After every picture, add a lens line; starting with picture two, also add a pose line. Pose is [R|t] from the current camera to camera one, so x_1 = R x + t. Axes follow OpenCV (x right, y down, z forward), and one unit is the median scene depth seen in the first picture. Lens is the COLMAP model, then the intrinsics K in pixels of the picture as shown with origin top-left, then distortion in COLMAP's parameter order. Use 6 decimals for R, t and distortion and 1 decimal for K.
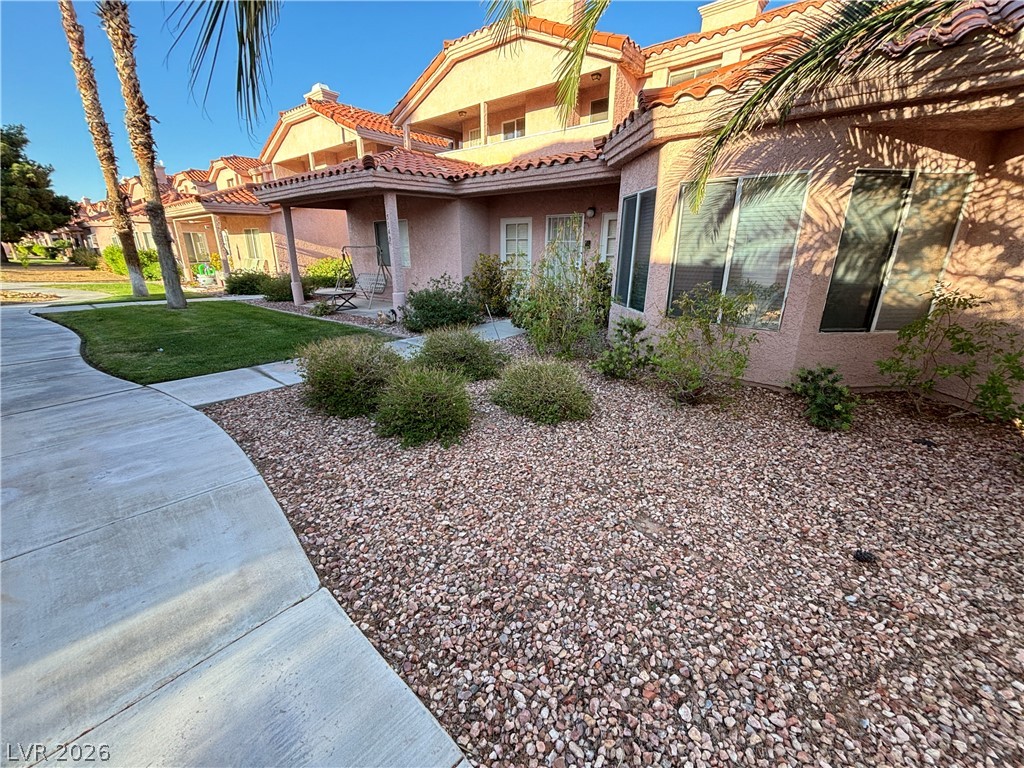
lens RADIAL K [[411.0, 0, 508.2], [0, 411.0, 383.1], [0, 0, 1]] dist [-0.000070, 0.000547]
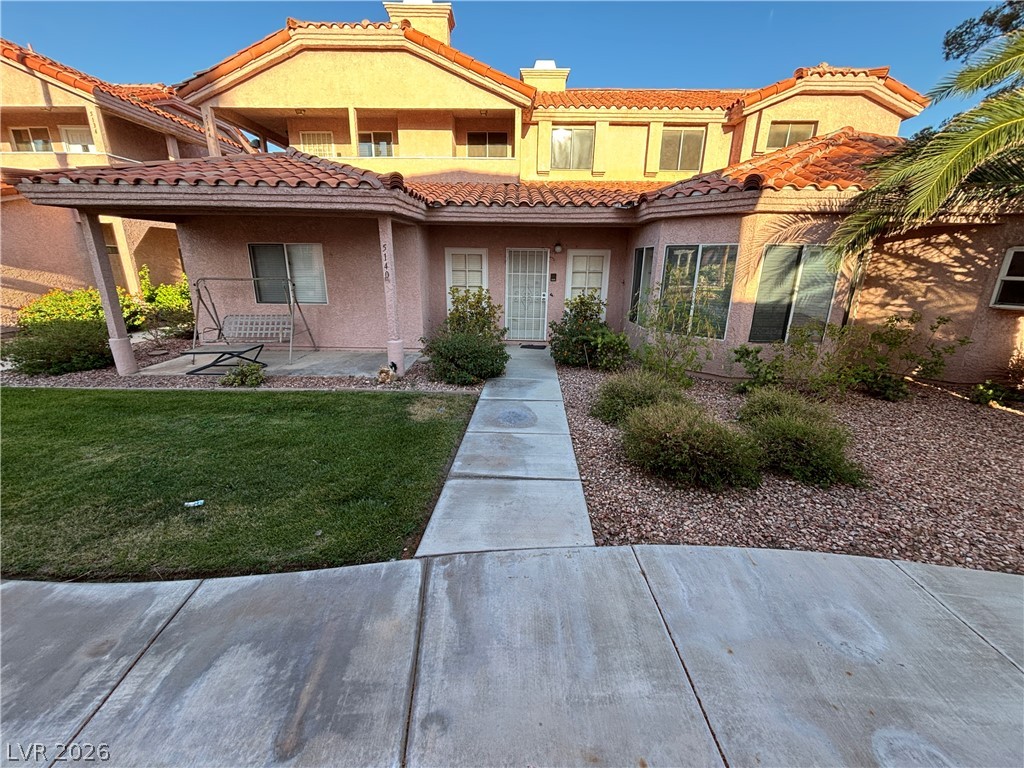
lens RADIAL K [[410.5, 0, 512.3], [0, 410.5, 385.2], [0, 0, 1]] dist [0.001064, -0.000326]
pose [[0.782117, -0.171449, 0.599081, -0.491863], [0.185277, 0.981907, 0.039126, -0.104319], [-0.594950, 0.080395, 0.799732, 0.197168]]
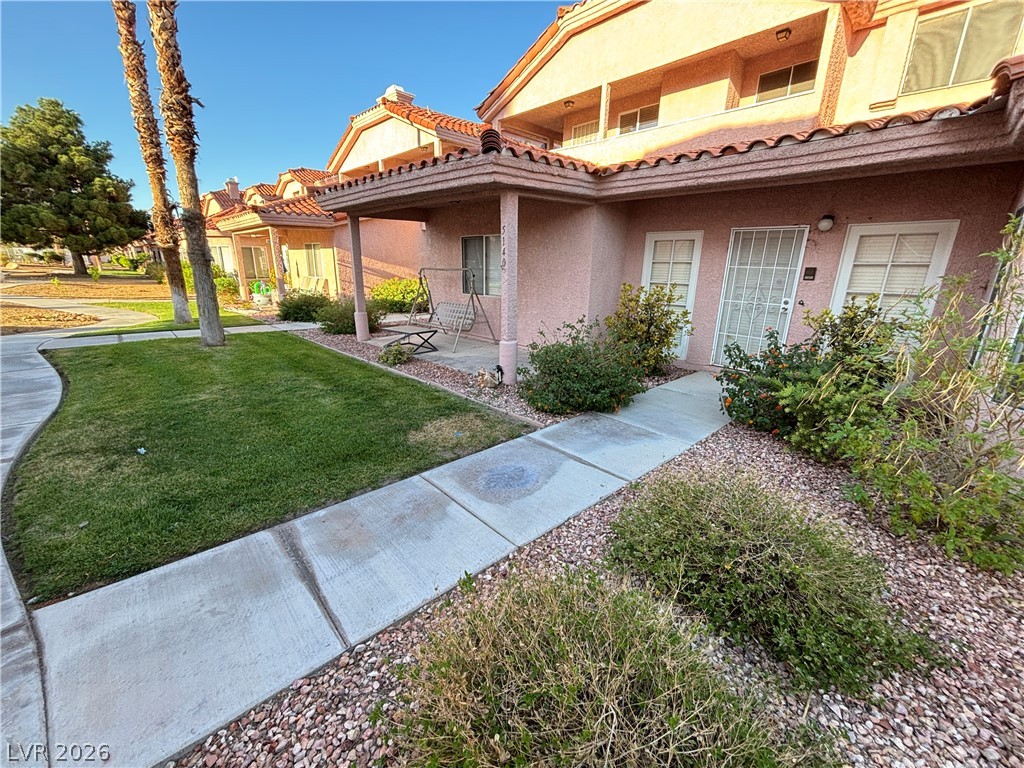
lens RADIAL K [[411.3, 0, 509.9], [0, 411.3, 384.9], [0, 0, 1]] dist [0.000800, -0.000124]
pose [[0.993852, 0.042774, -0.102121, -0.163194], [-0.045839, 0.998560, -0.027856, -0.109140], [0.100782, 0.032366, 0.994382, 0.281909]]
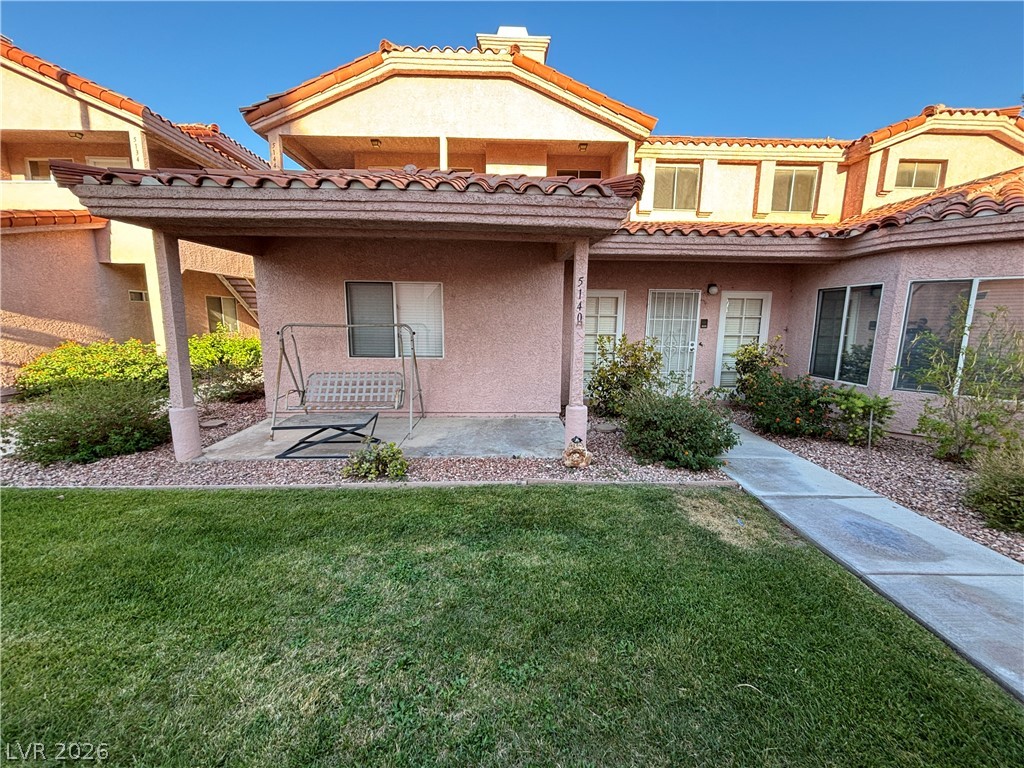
lens RADIAL K [[411.3, 0, 512.9], [0, 411.3, 384.8], [0, 0, 1]] dist [0.001154, -0.000431]
pose [[0.754870, -0.101219, 0.648017, -0.597629], [0.197021, 0.977383, -0.076844, -0.188399], [-0.625583, 0.185680, 0.757739, 0.518704]]
